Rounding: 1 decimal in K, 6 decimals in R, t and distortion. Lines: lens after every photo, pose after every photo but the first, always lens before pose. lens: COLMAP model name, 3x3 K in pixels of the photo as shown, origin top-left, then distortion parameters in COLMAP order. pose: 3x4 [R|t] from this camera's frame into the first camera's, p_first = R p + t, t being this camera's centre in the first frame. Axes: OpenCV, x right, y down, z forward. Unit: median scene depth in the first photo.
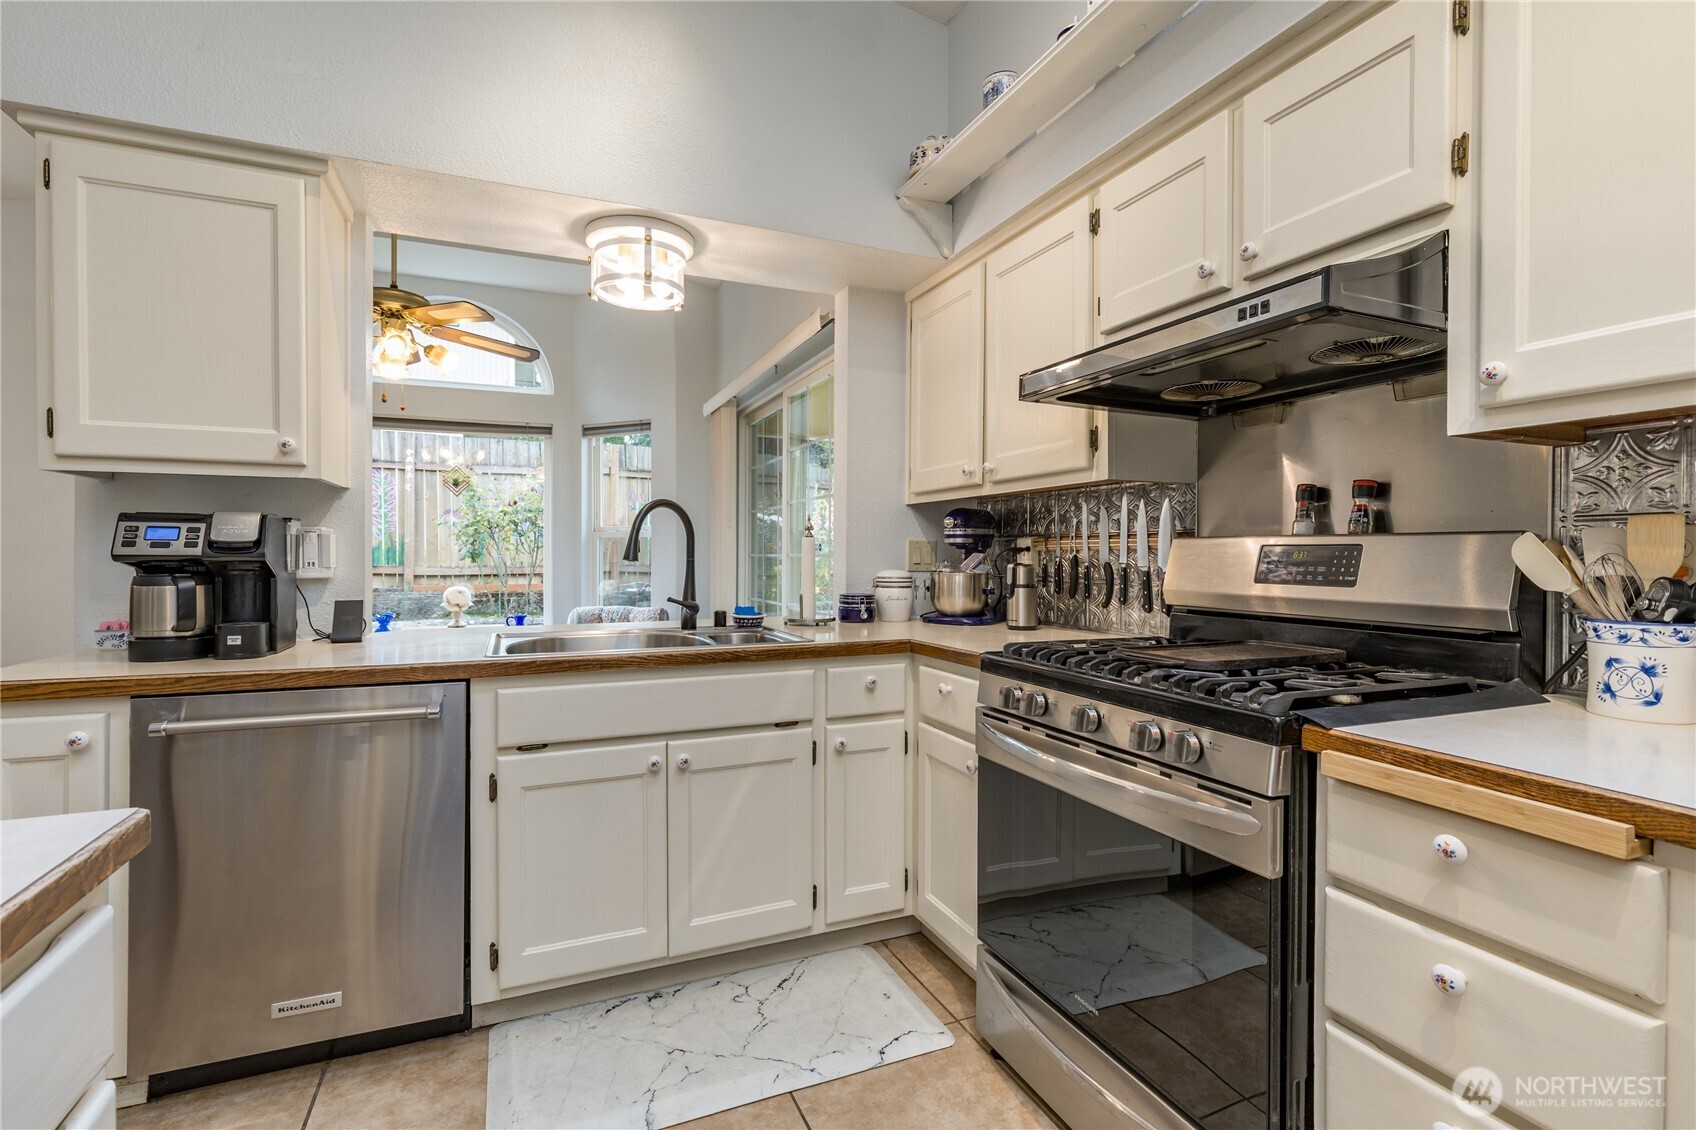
lens RADIAL K [[771.5, 0, 831.7], [0, 771.5, 559.9], [0, 0, 1]] dist [0.003957, -0.000391]
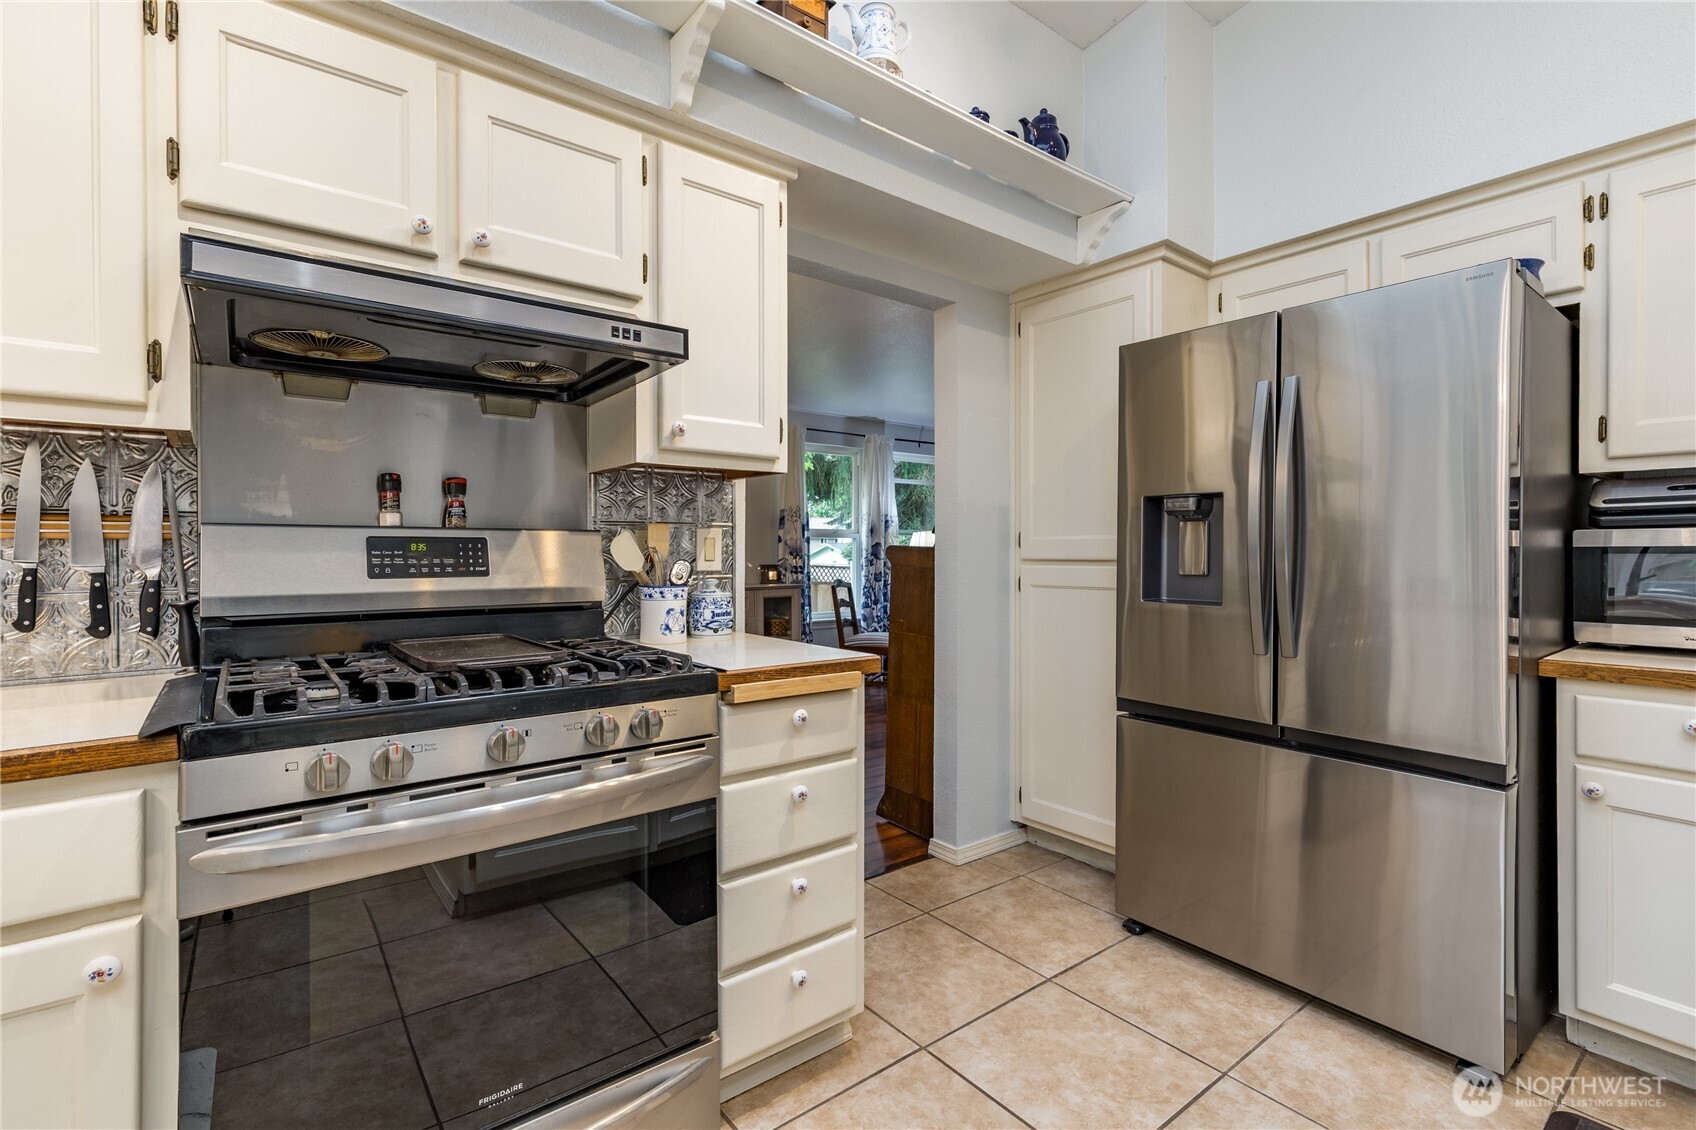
lens RADIAL K [[771.5, 0, 849.6], [0, 771.5, 552.7], [0, 0, 1]] dist [0.003957, -0.000391]
pose [[-0.262036, -0.004644, 0.965047, -0.448074], [0.008585, 0.999938, 0.007143, -0.001656], [-0.965020, 0.010157, -0.261980, 0.679915]]
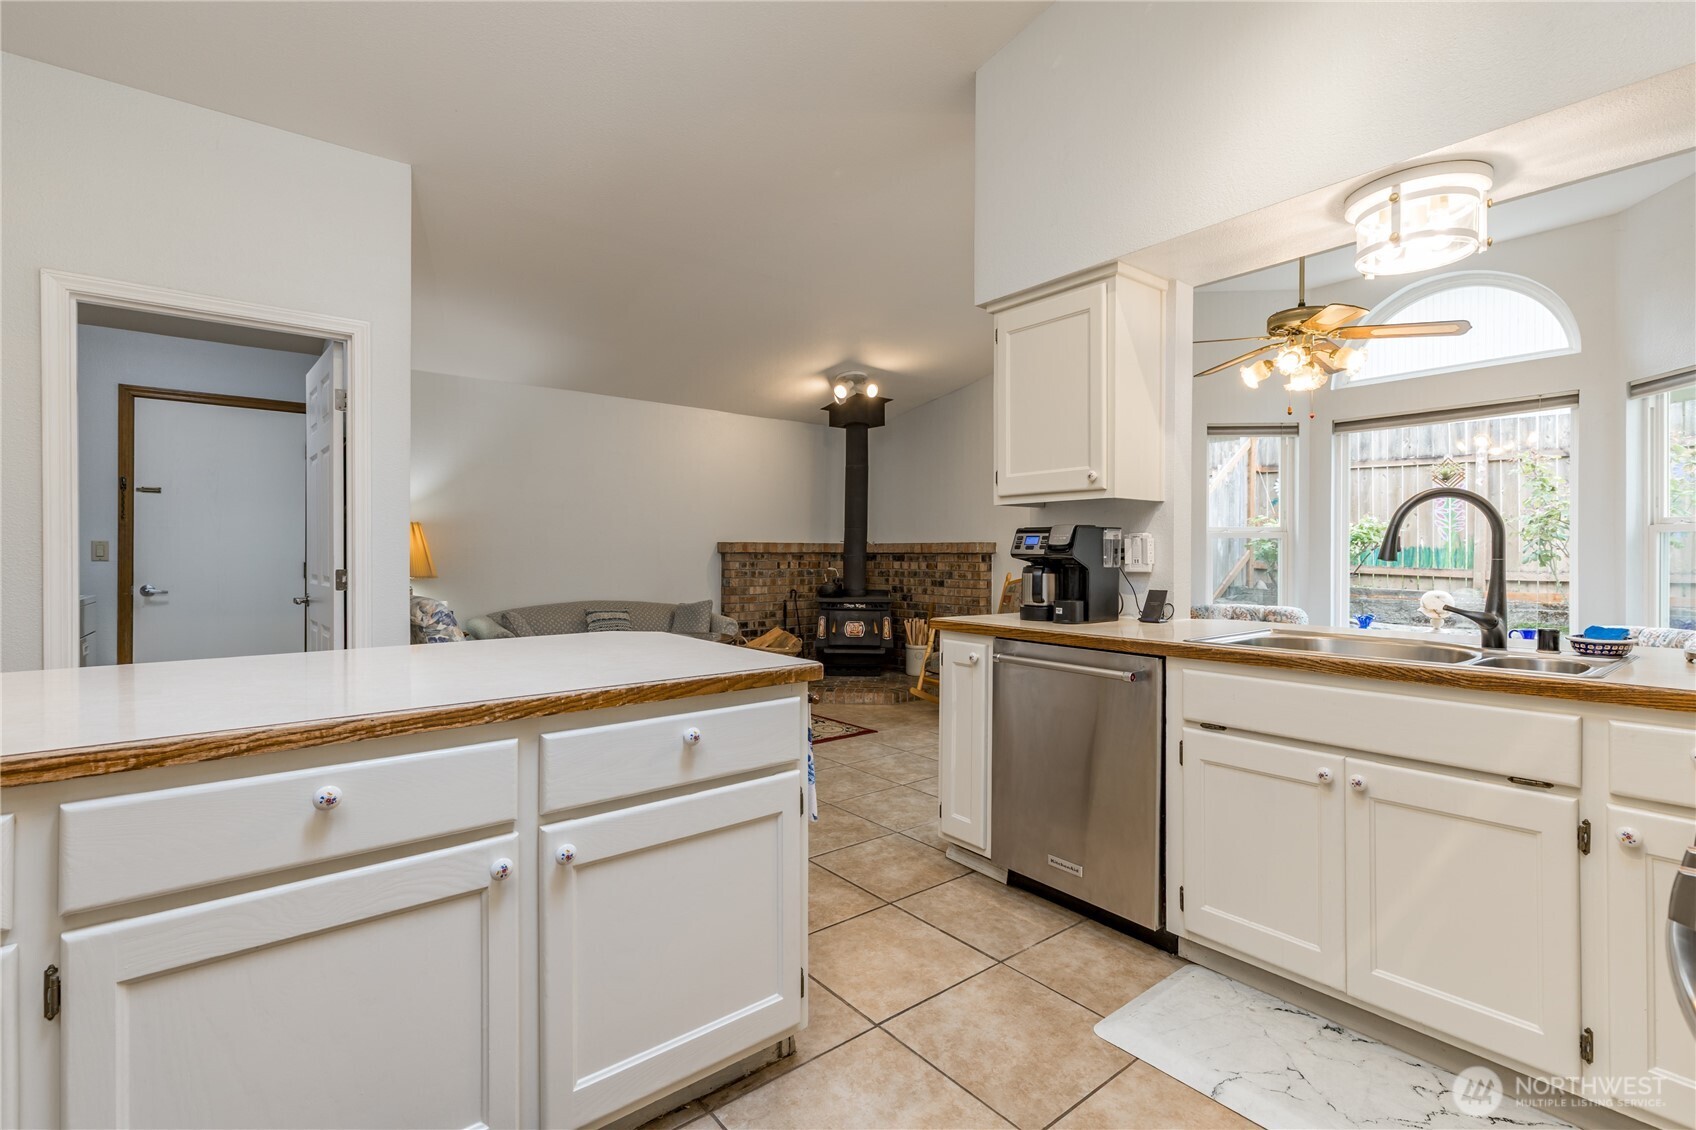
lens RADIAL K [[771.5, 0, 845.3], [0, 771.5, 557.2], [0, 0, 1]] dist [0.003957, -0.000391]
pose [[0.272866, 0.002324, -0.962049, 0.523110], [-0.008798, 0.999961, -0.000080, 0.003379], [0.962012, 0.008486, 0.272876, 0.182493]]
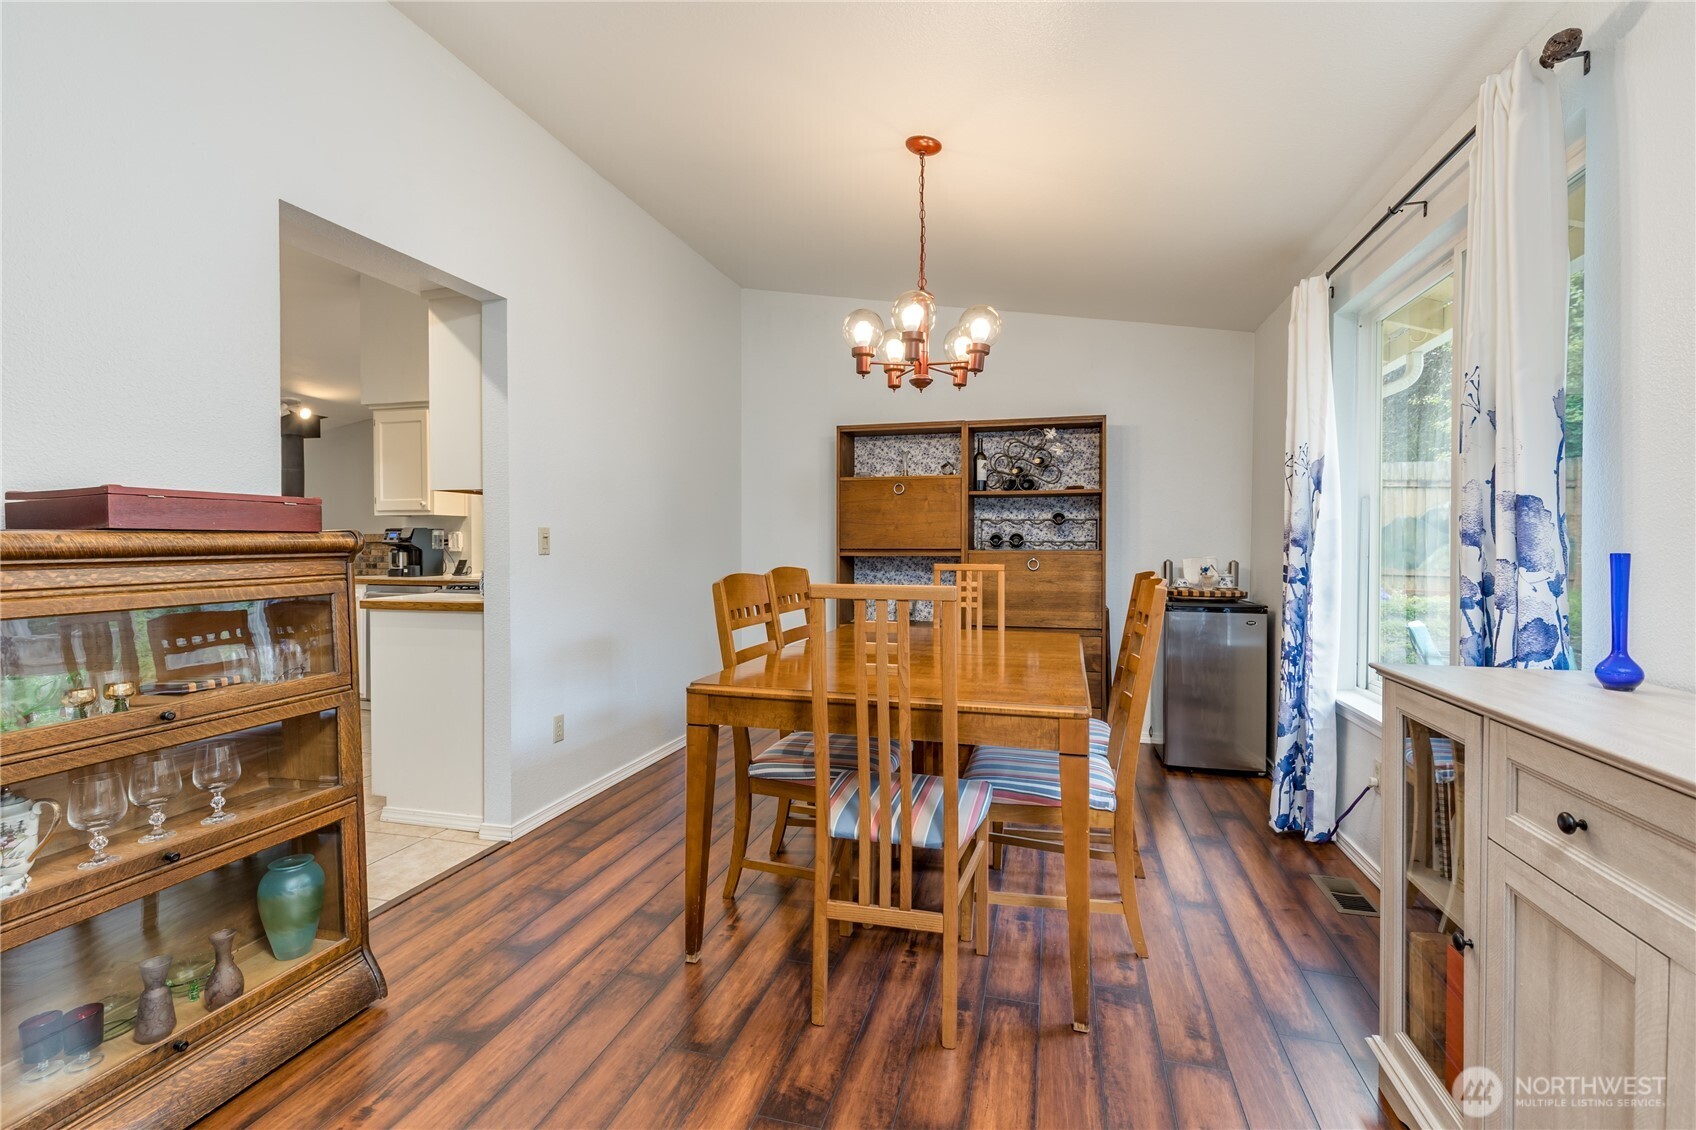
lens RADIAL K [[771.5, 0, 848.5], [0, 771.5, 564.1], [0, 0, 1]] dist [0.003957, -0.000391]
pose [[0.781981, 0.014117, -0.623142, 2.321646], [-0.004186, 0.999840, 0.017397, 0.017822], [0.623288, -0.010995, 0.781915, -0.264041]]
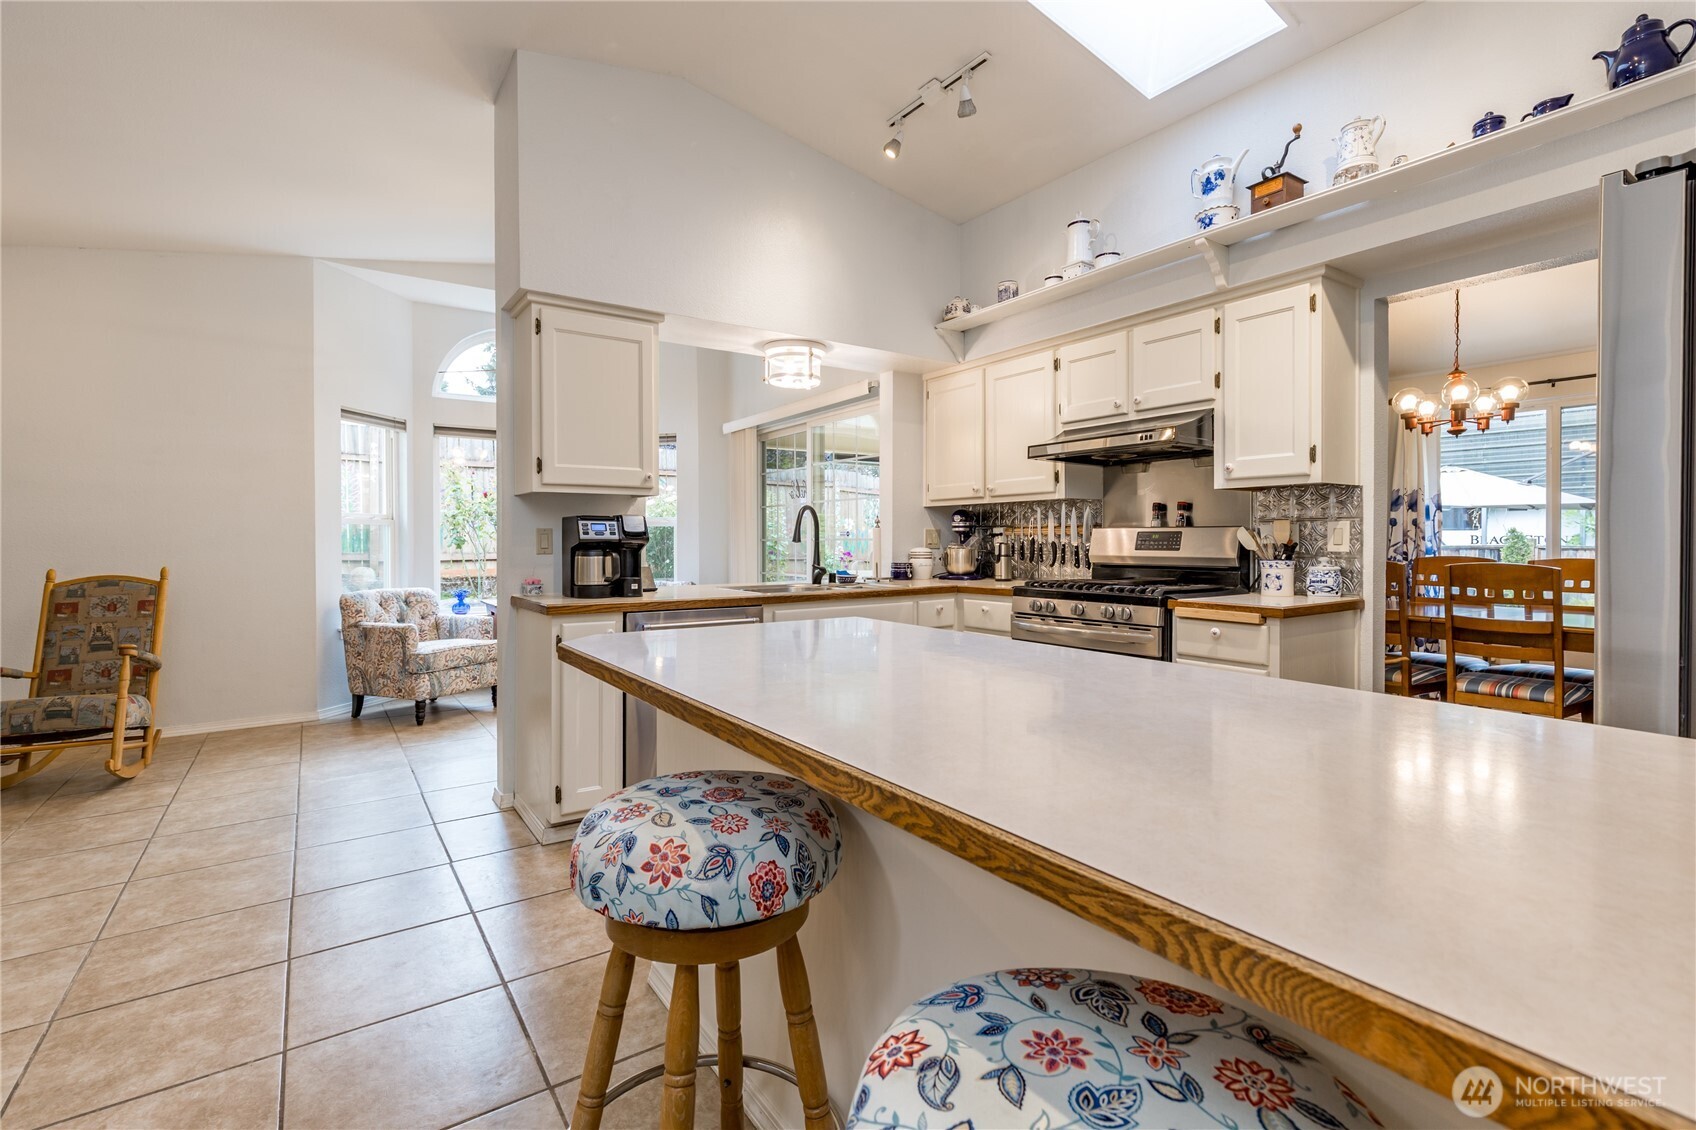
lens RADIAL K [[771.5, 0, 856.7], [0, 771.5, 546.9], [0, 0, 1]] dist [0.003957, -0.000391]
pose [[0.973201, -0.007298, 0.229842, -0.640114], [0.007178, 0.999973, 0.001357, 0.012864], [-0.229846, 0.000329, 0.973227, -0.824278]]
